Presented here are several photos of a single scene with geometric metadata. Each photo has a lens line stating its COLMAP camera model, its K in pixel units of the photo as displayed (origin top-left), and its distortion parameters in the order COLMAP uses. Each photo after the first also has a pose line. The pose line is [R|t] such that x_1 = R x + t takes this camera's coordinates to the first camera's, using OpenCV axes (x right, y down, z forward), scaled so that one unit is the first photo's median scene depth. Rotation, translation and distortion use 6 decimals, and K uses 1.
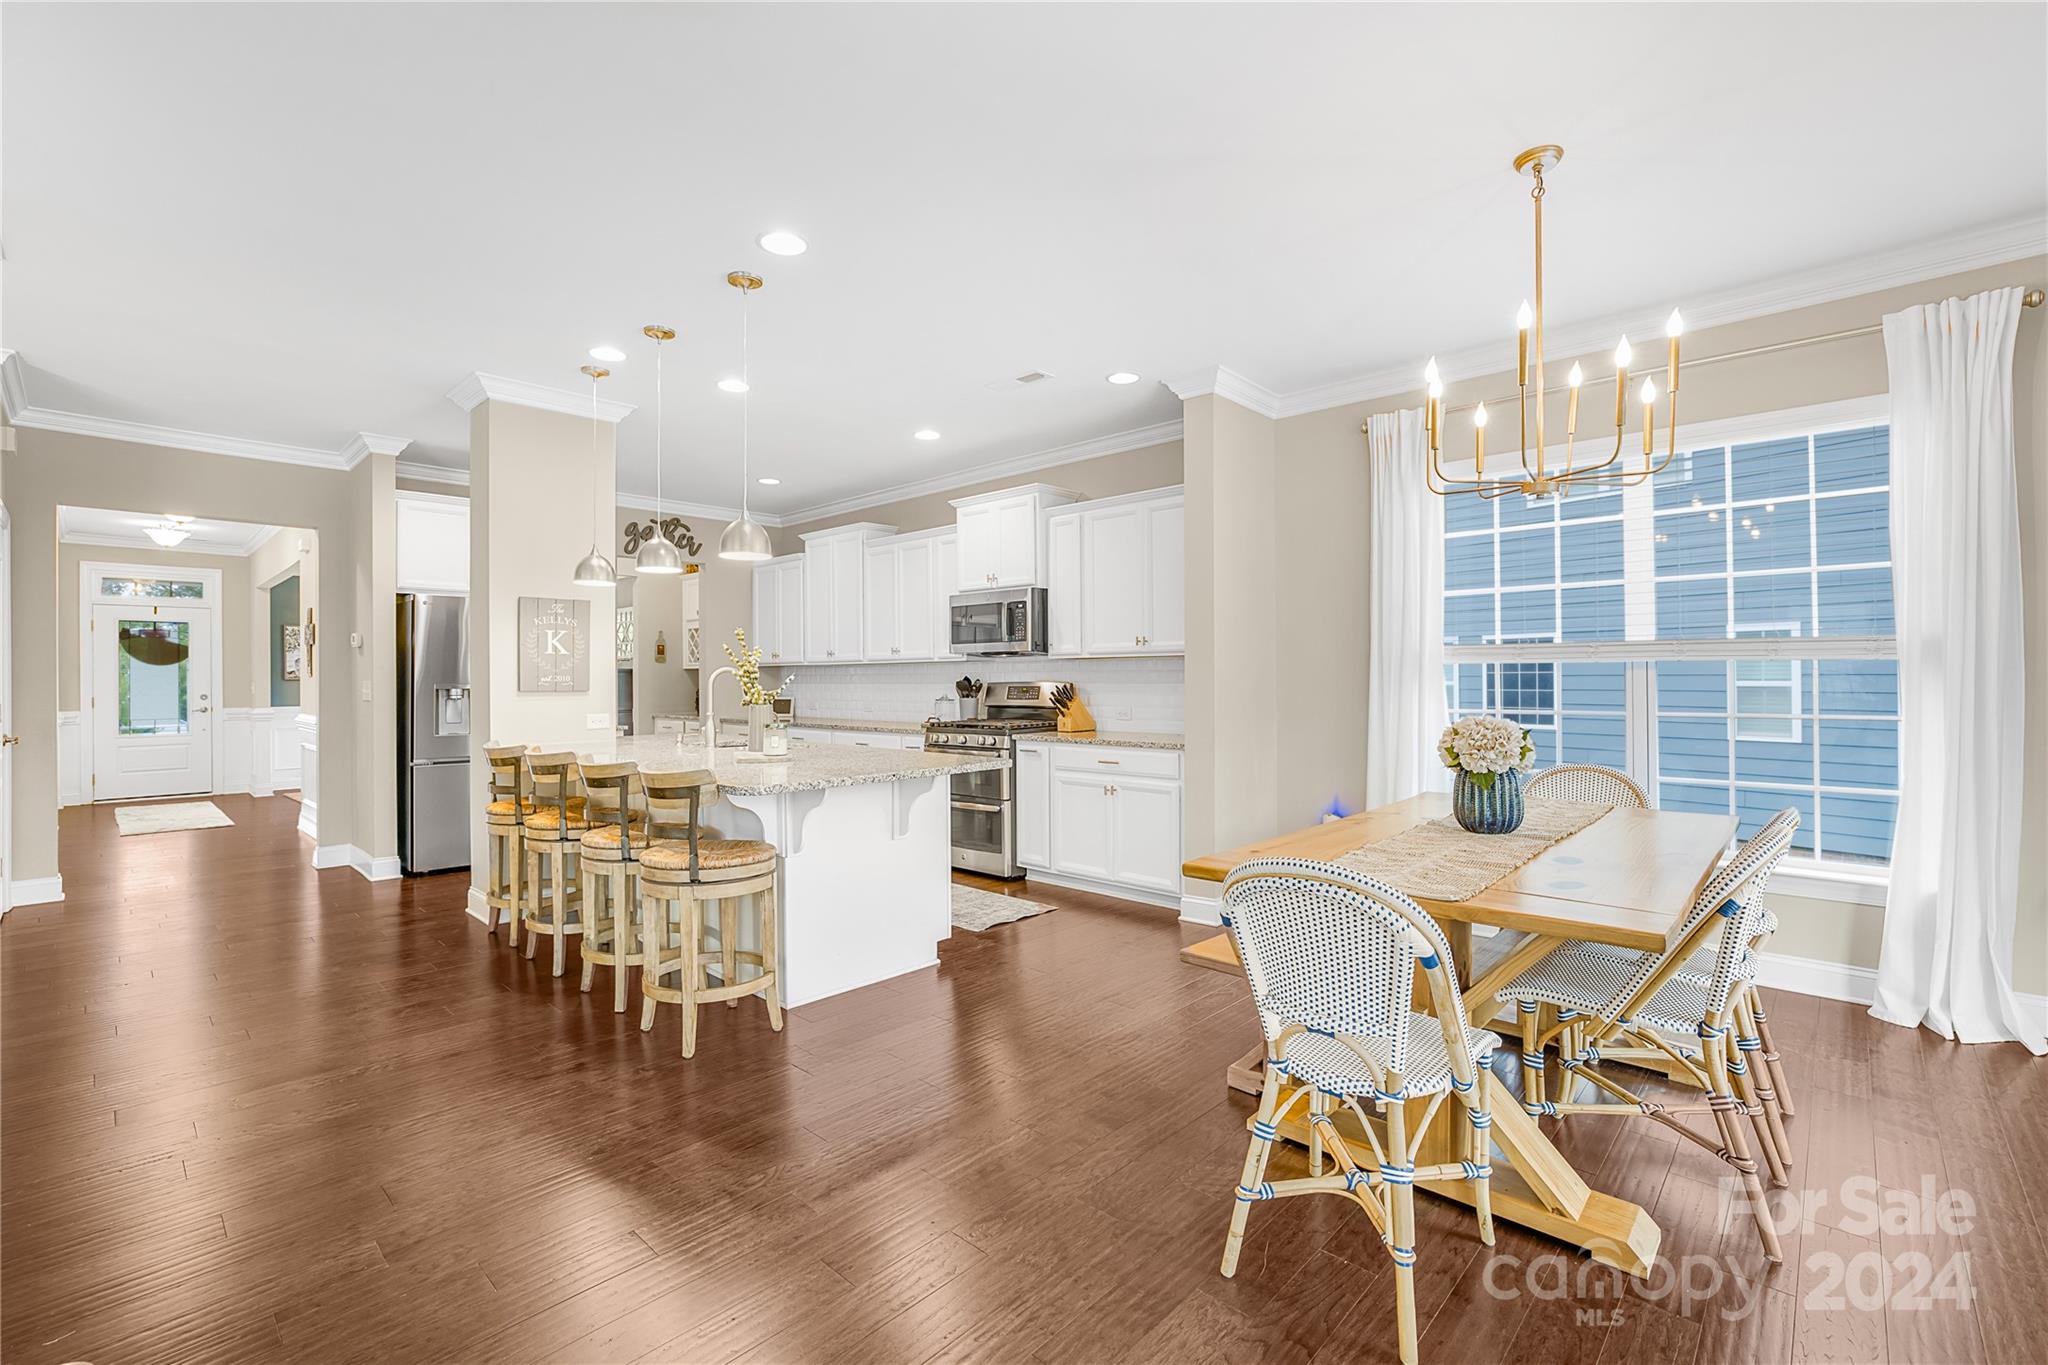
lens RADIAL K [[904.8, 0, 1019.9], [0, 904.8, 675.6], [0, 0, 1]] dist [-0.050704, 0.022432]
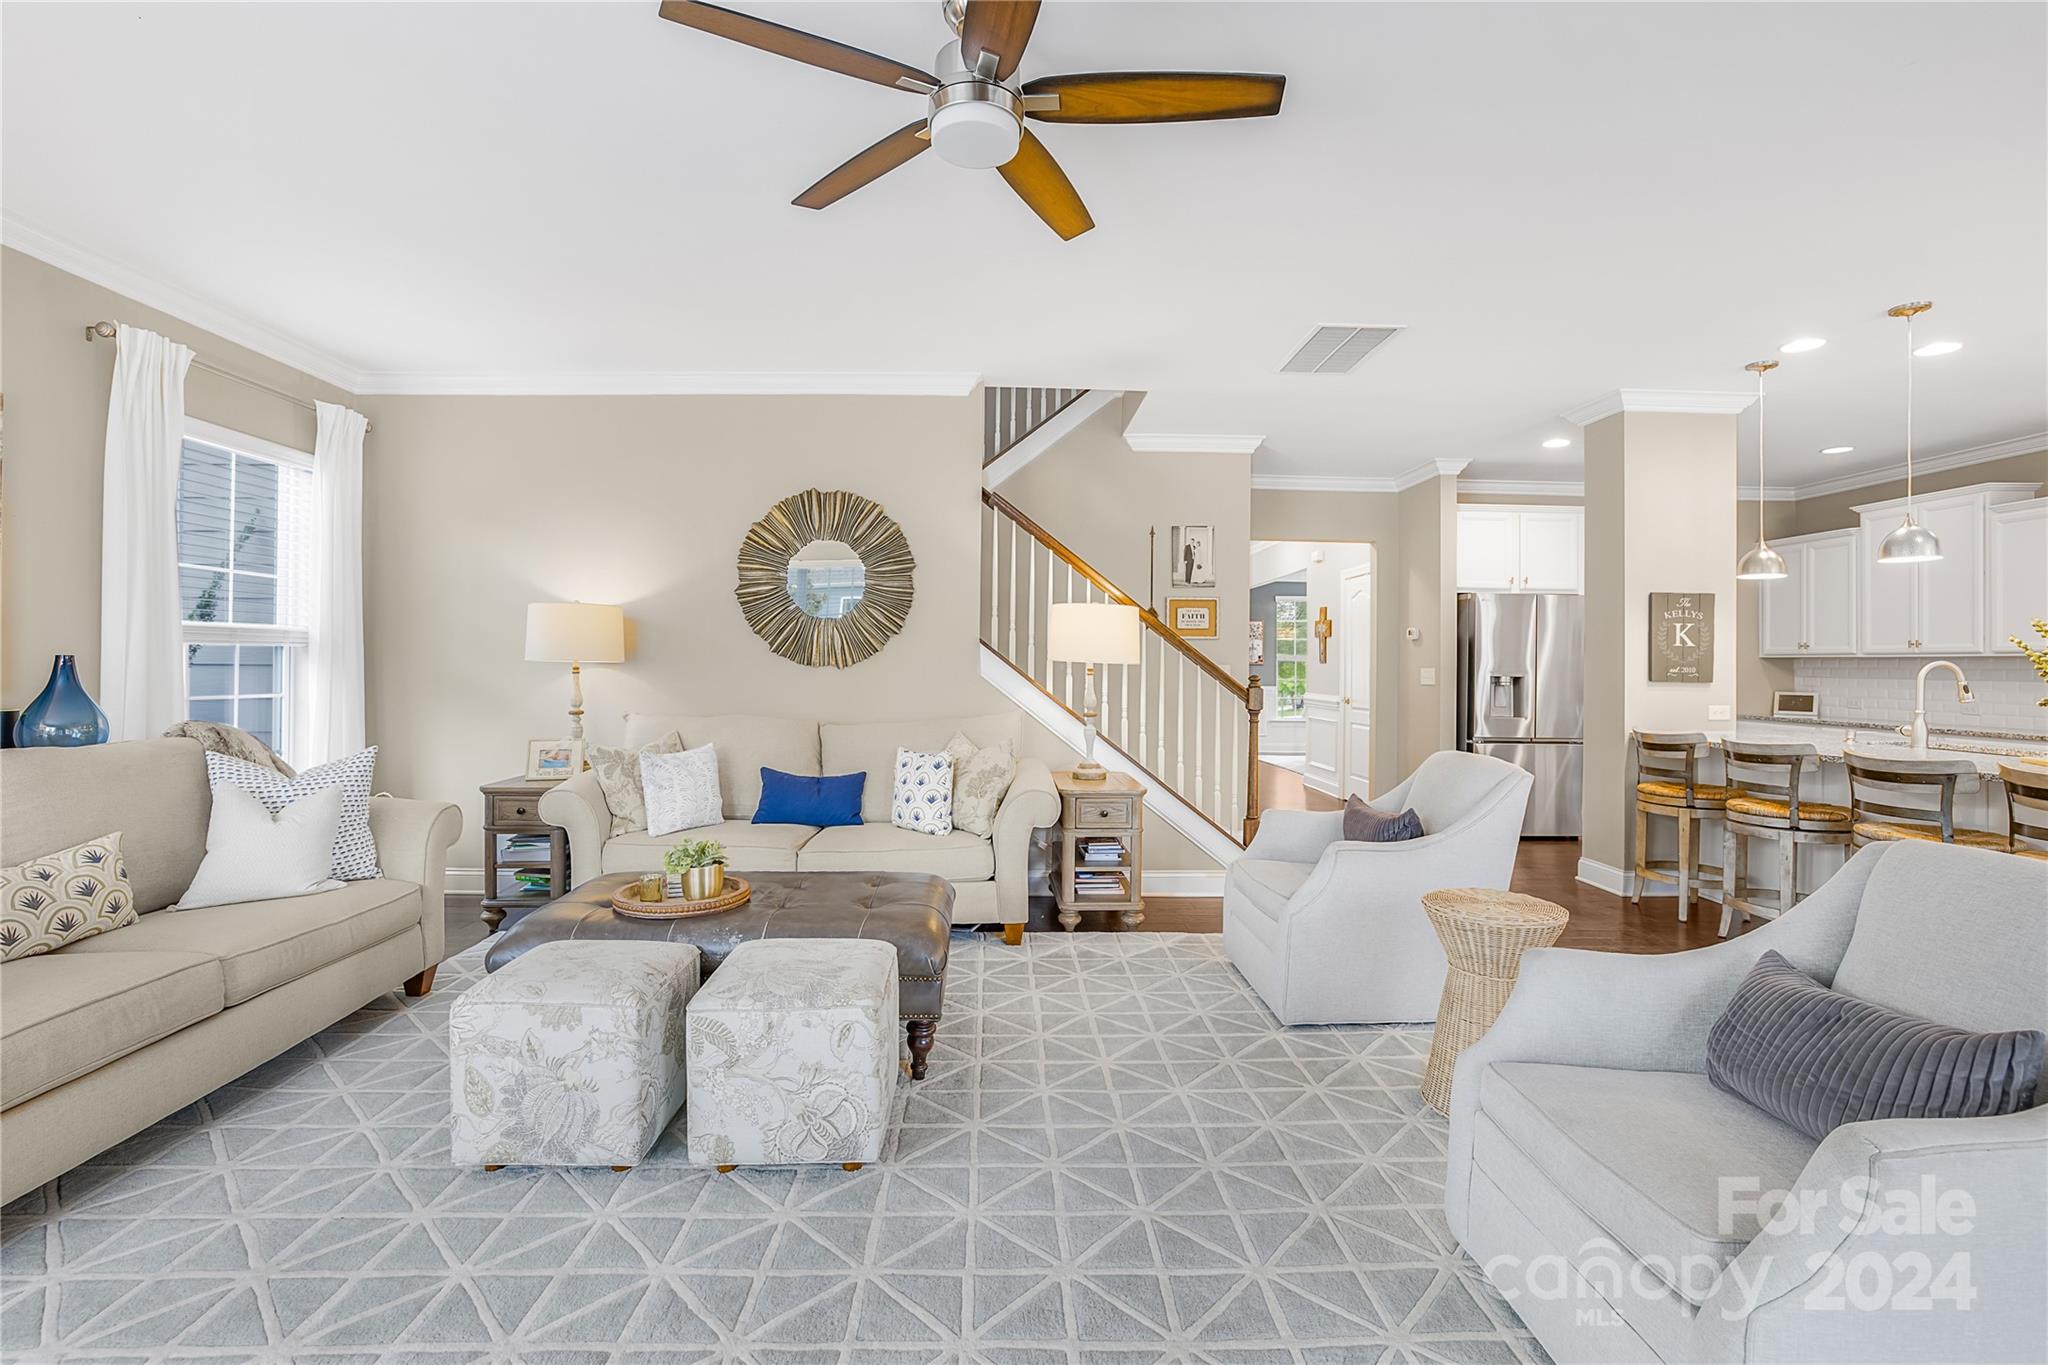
lens RADIAL K [[904.0, 0, 1011.0], [0, 904.0, 661.0], [0, 0, 1]] dist [-0.045549, 0.018736]
pose [[0.700779, 0.009772, -0.713311, -0.278860], [-0.011188, 0.999934, 0.002707, -0.001114], [0.713290, 0.006084, 0.700842, -0.232009]]
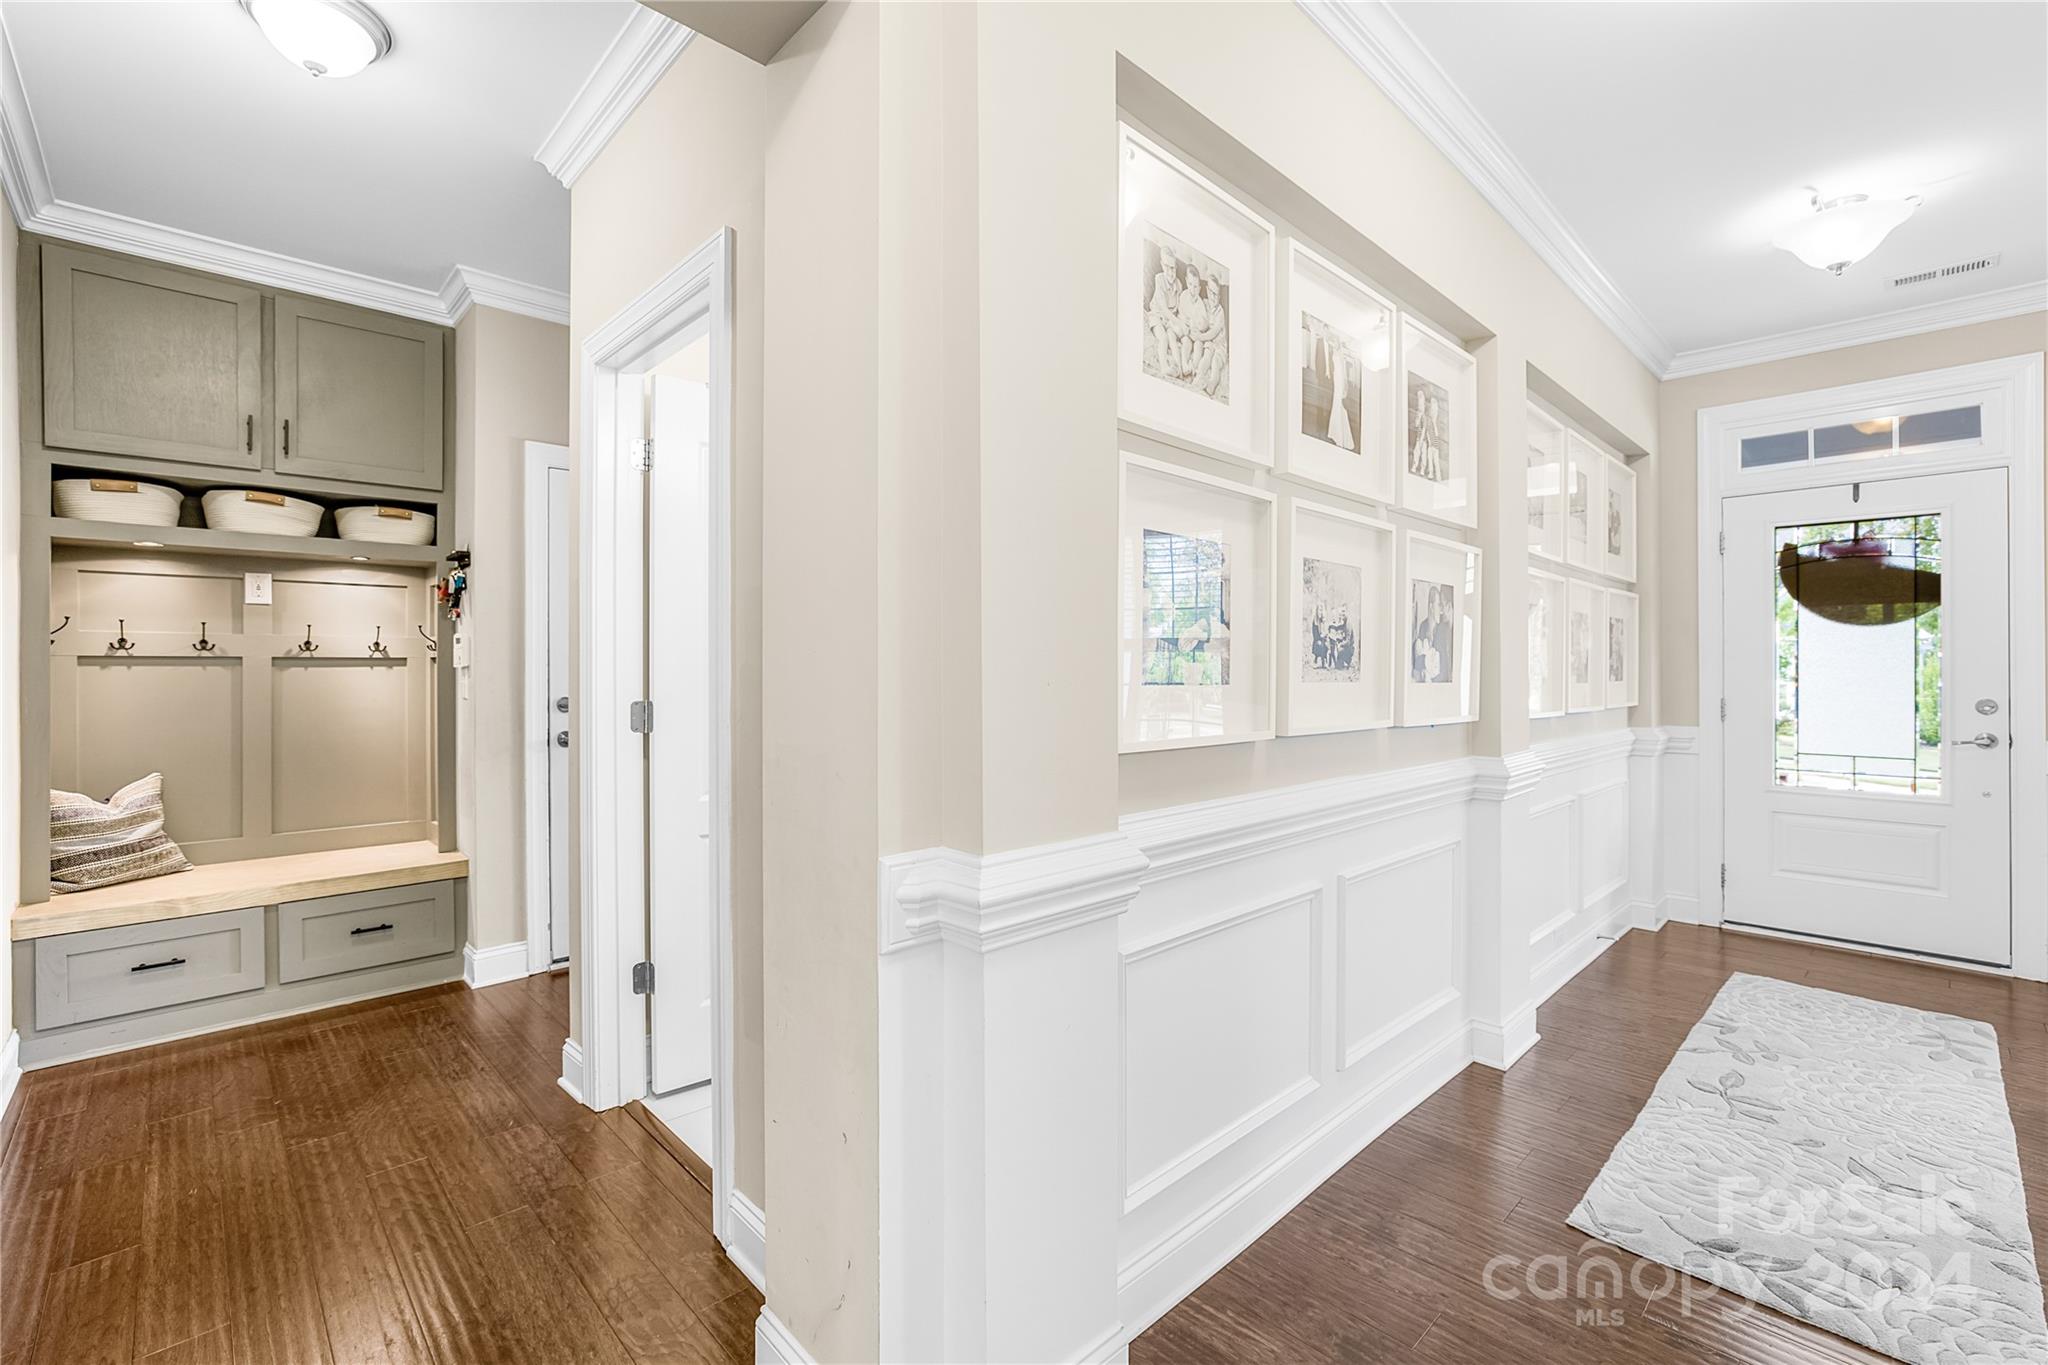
lens RADIAL K [[904.0, 0, 1011.0], [0, 904.0, 661.0], [0, 0, 1]] dist [-0.045549, 0.018736]
pose [[-0.047961, -0.001473, -0.998848, -0.981635], [0.001063, 0.999998, -0.001525, 0.008880], [0.998849, -0.001135, -0.047959, 1.109904]]
